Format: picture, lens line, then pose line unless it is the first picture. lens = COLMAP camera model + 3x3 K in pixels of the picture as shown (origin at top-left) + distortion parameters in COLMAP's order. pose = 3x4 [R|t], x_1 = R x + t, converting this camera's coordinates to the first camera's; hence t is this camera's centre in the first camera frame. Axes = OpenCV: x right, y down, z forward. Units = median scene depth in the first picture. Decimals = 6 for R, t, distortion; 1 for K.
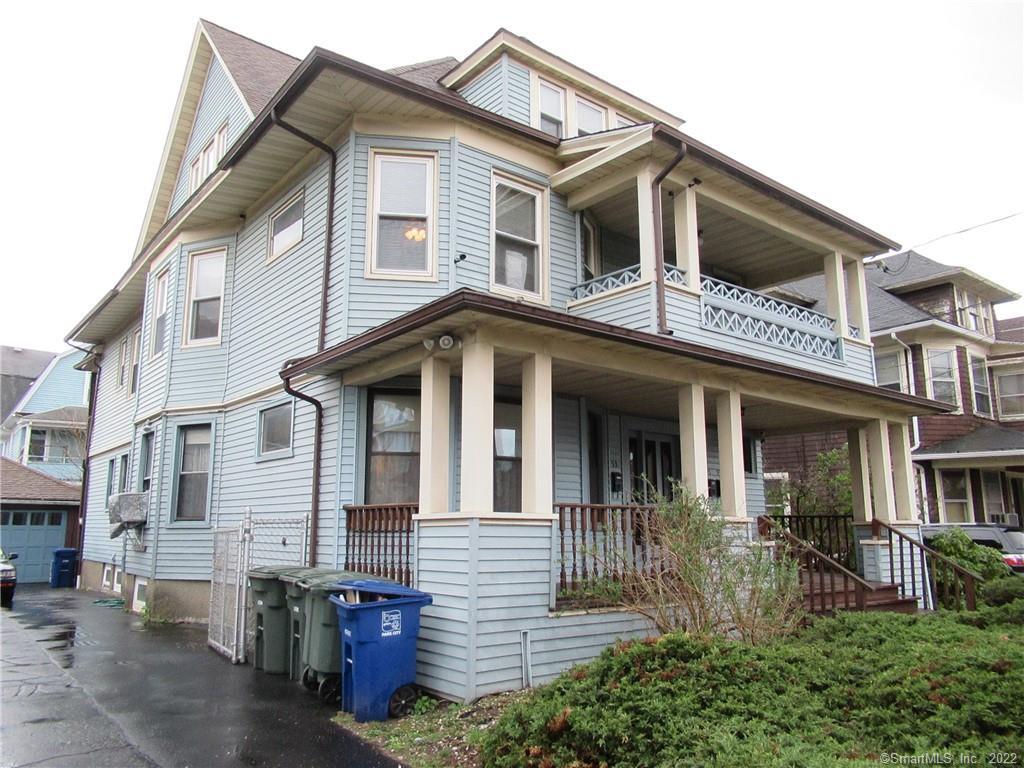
lens RADIAL K [[762.3, 0, 507.9], [0, 762.3, 386.3], [0, 0, 1]] dist [-0.010845, -0.003155]
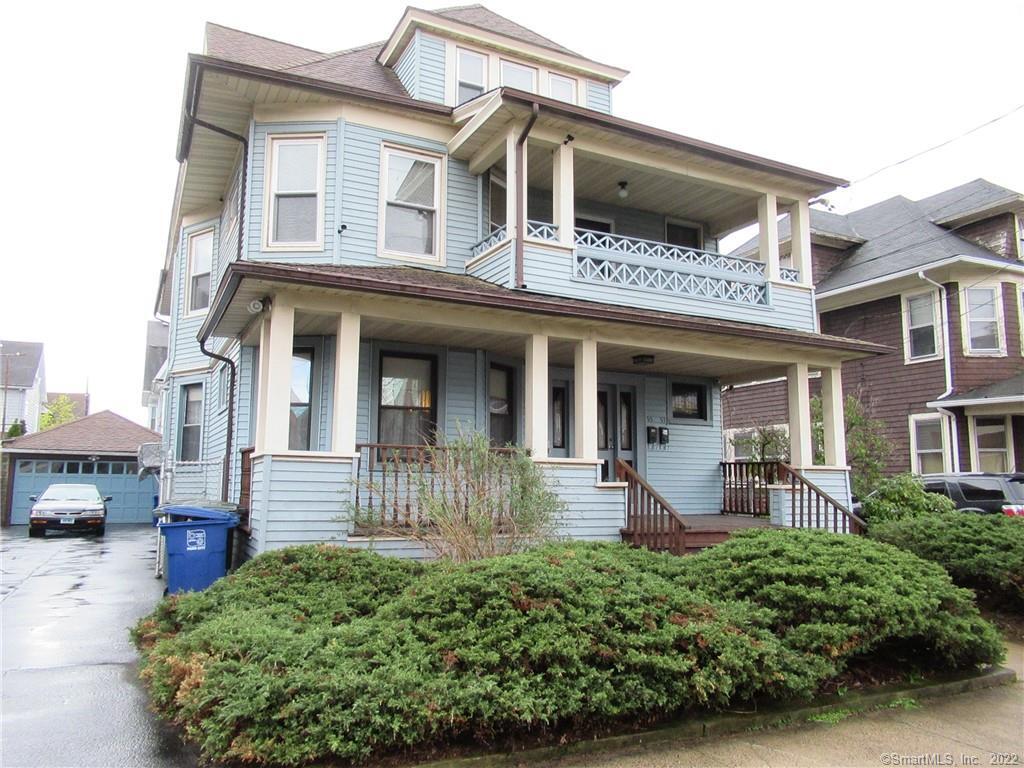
lens RADIAL K [[762.3, 0, 507.9], [0, 762.3, 386.3], [0, 0, 1]] dist [-0.010845, -0.003155]
pose [[0.978134, -0.020346, -0.206976, 0.356988], [0.031669, 0.998169, 0.051542, 0.011088], [0.205548, -0.056970, 0.976987, -0.044064]]
